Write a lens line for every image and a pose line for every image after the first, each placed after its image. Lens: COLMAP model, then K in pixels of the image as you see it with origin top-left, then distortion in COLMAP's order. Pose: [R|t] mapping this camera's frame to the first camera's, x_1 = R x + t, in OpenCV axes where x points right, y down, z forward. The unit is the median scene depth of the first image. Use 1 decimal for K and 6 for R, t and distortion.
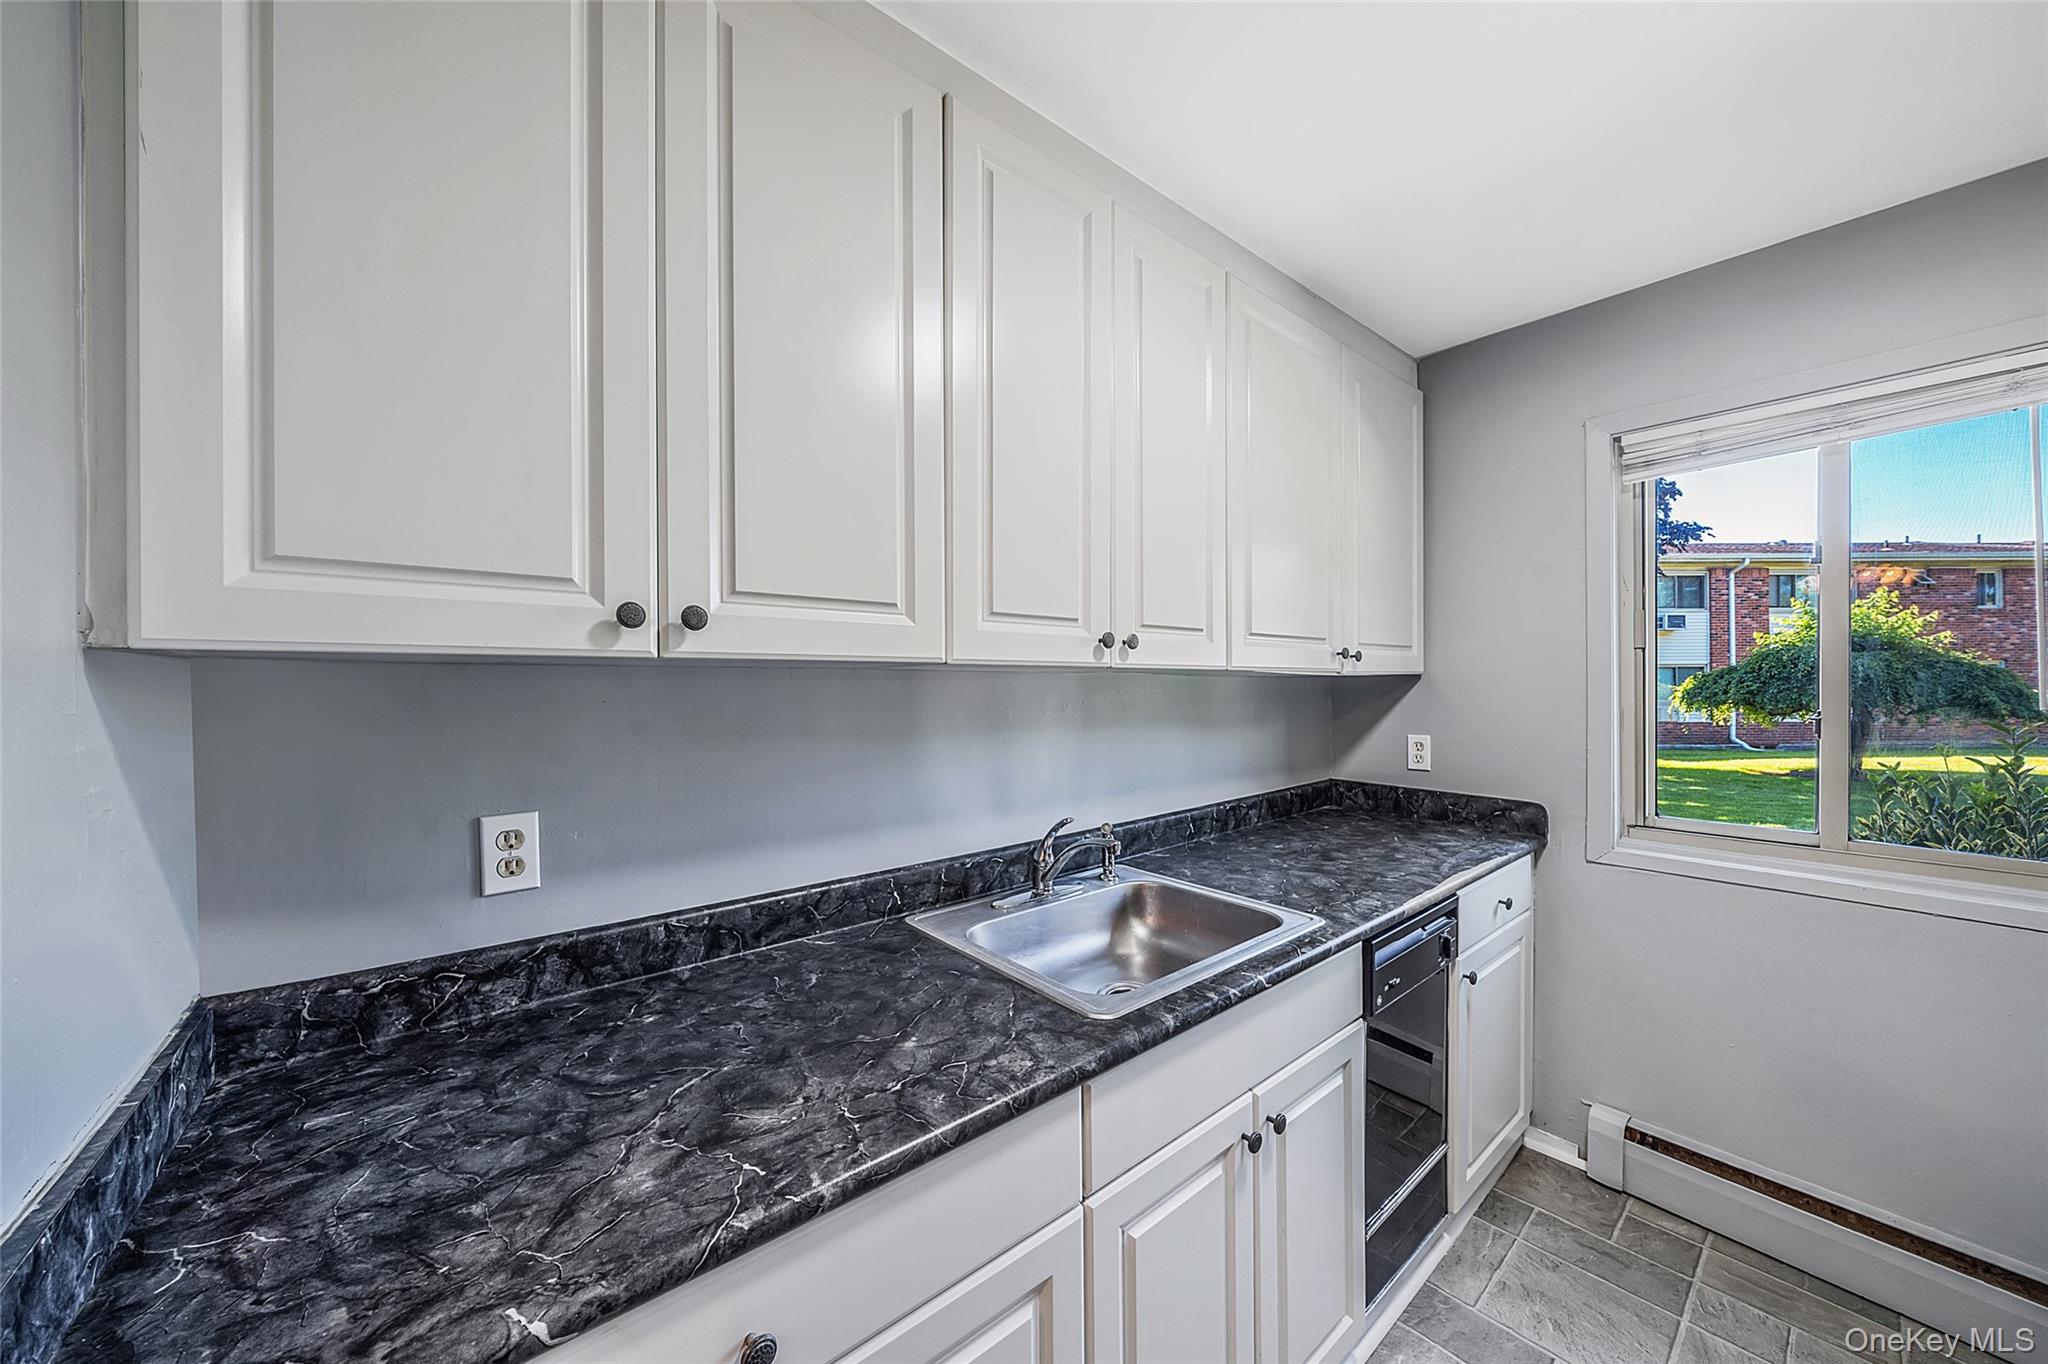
lens RADIAL K [[708.6, 0, 1018.2], [0, 708.6, 686.9], [0, 0, 1]] dist [-0.002280, -0.000262]
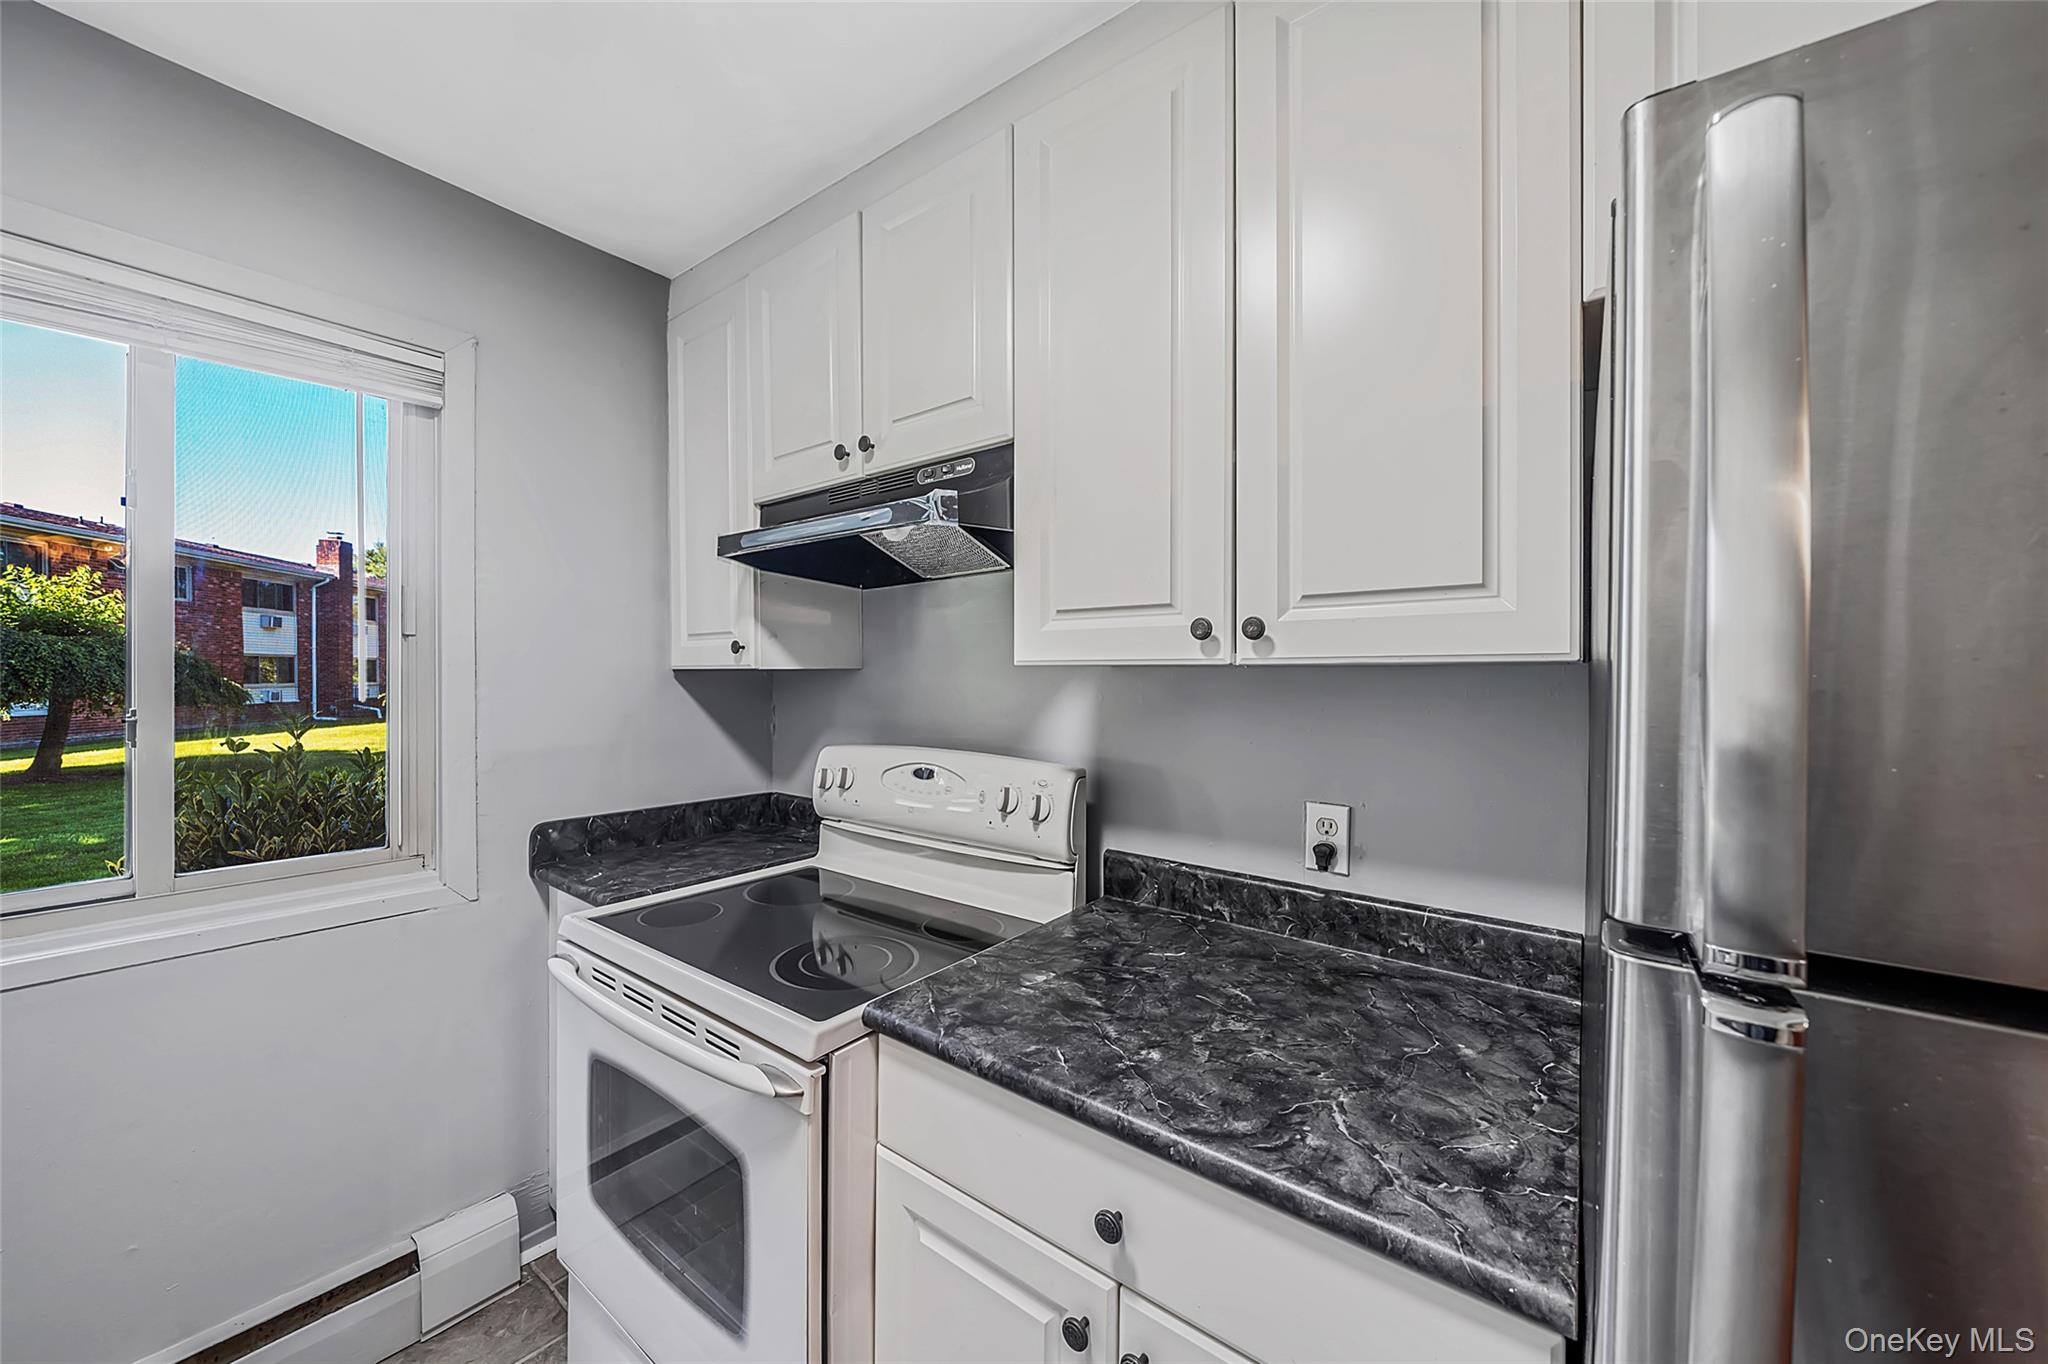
lens RADIAL K [[752.6, 0, 1021.2], [0, 752.6, 683.2], [0, 0, 1]] dist [-0.001161, 0.000049]
pose [[-0.216803, -0.007378, 0.976187, 0.188071], [-0.002165, 0.999973, 0.007077, -0.001424], [-0.976213, -0.000579, -0.216813, 0.288314]]
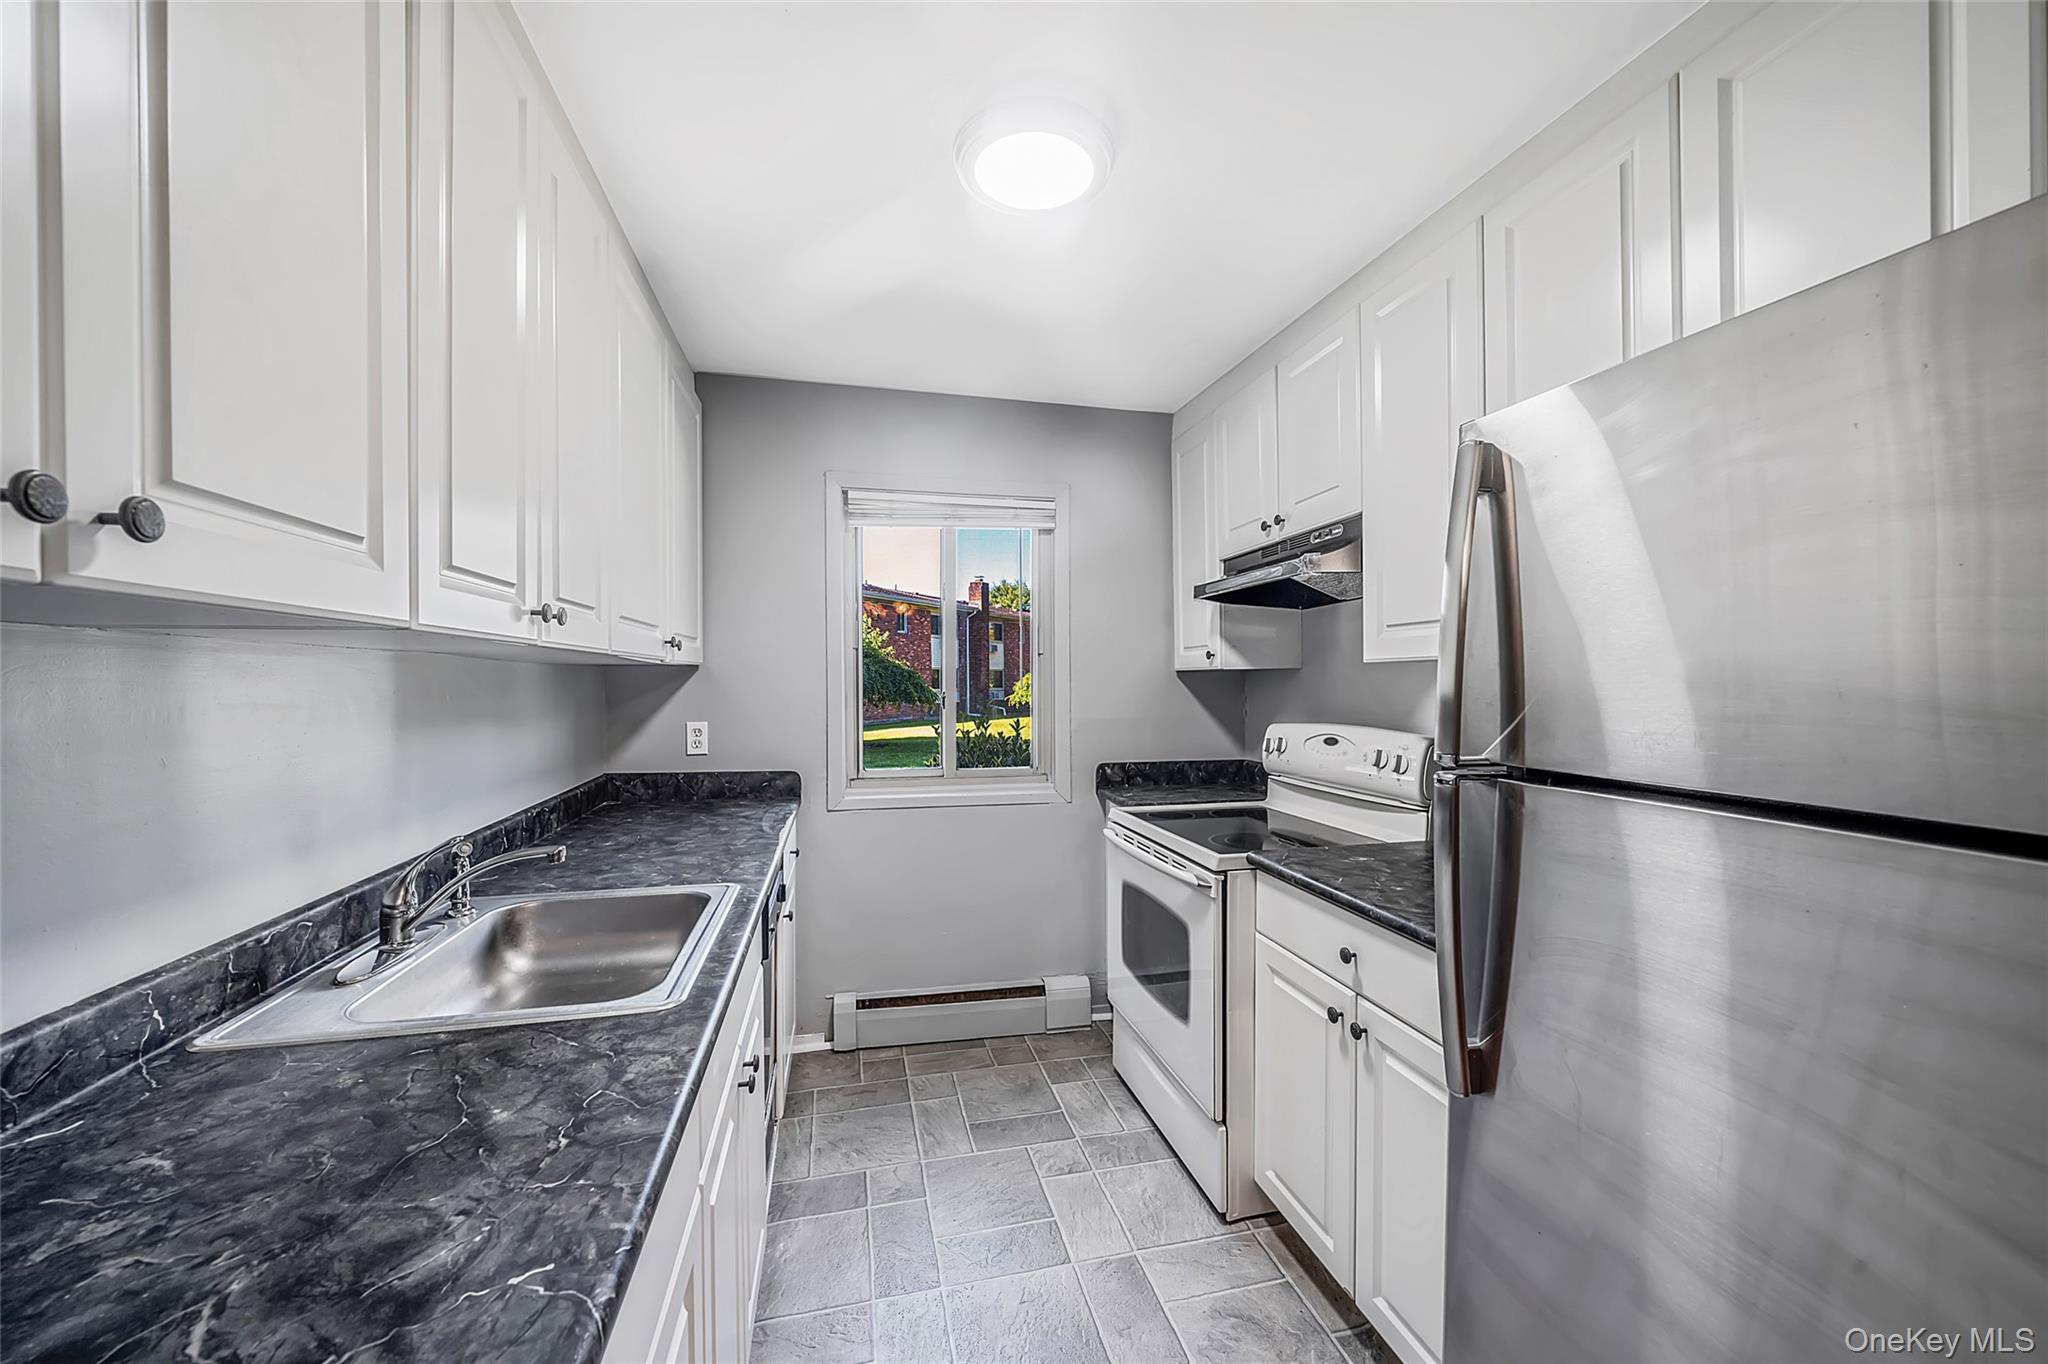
lens RADIAL K [[767.9, 0, 1024.0], [0, 767.9, 682.0], [0, 0, 1]] dist [0.000628, 0.000056]
pose [[0.445180, 0.000654, 0.895441, -0.372115], [0.003257, 0.999992, -0.002350, 0.017707], [-0.895435, 0.003962, 0.445174, 0.061257]]
